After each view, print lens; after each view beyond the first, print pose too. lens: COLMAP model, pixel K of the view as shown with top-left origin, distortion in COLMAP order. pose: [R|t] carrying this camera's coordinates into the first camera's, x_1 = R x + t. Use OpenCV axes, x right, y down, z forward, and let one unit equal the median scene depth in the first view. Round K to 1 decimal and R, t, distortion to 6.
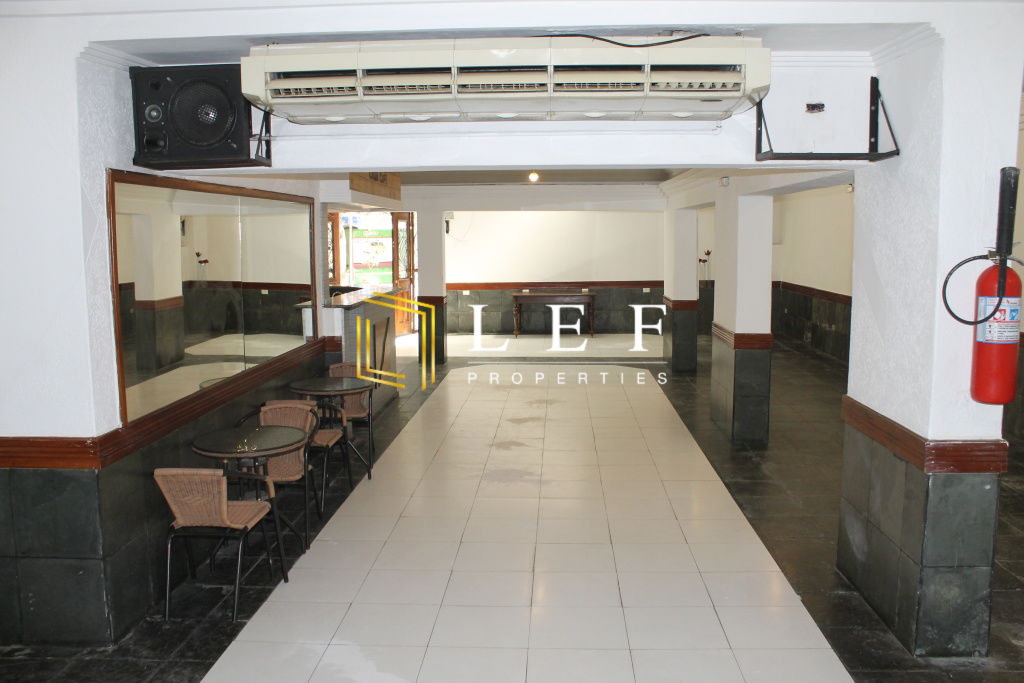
lens RADIAL K [[855.8, 0, 517.9], [0, 855.8, 341.3], [0, 0, 1]] dist [-0.090634, 0.014527]
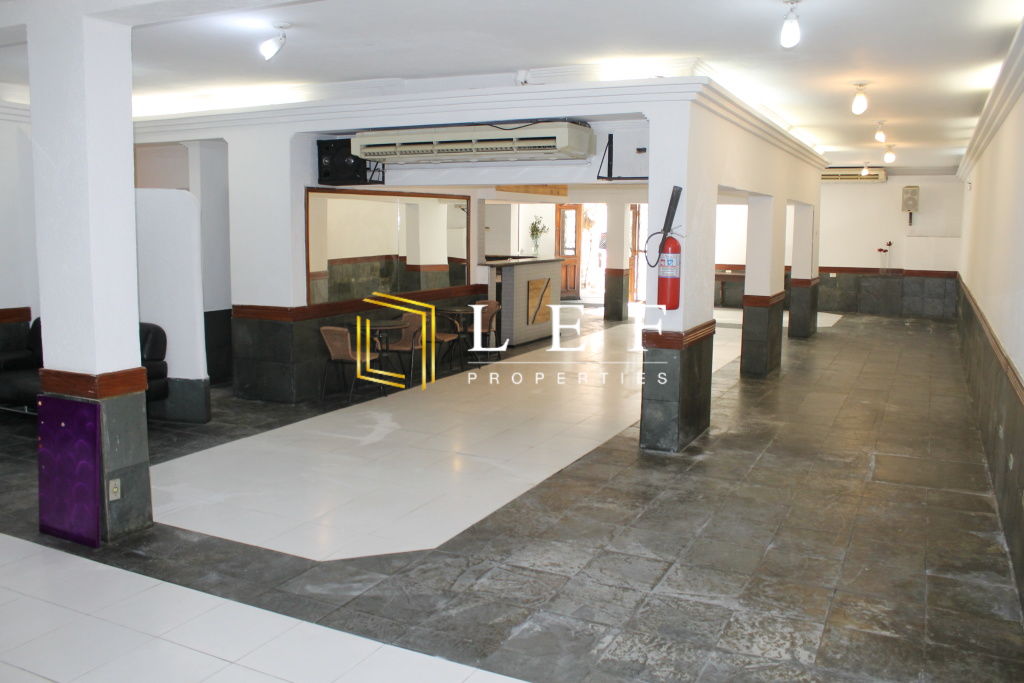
lens RADIAL K [[855.8, 0, 508.0], [0, 855.8, 340.7], [0, 0, 1]] dist [-0.090634, 0.014527]
pose [[0.915083, 0.069774, -0.397183, 0.893479], [-0.064213, 0.997563, 0.027303, 0.100427], [0.398120, 0.000520, 0.917333, -0.821027]]
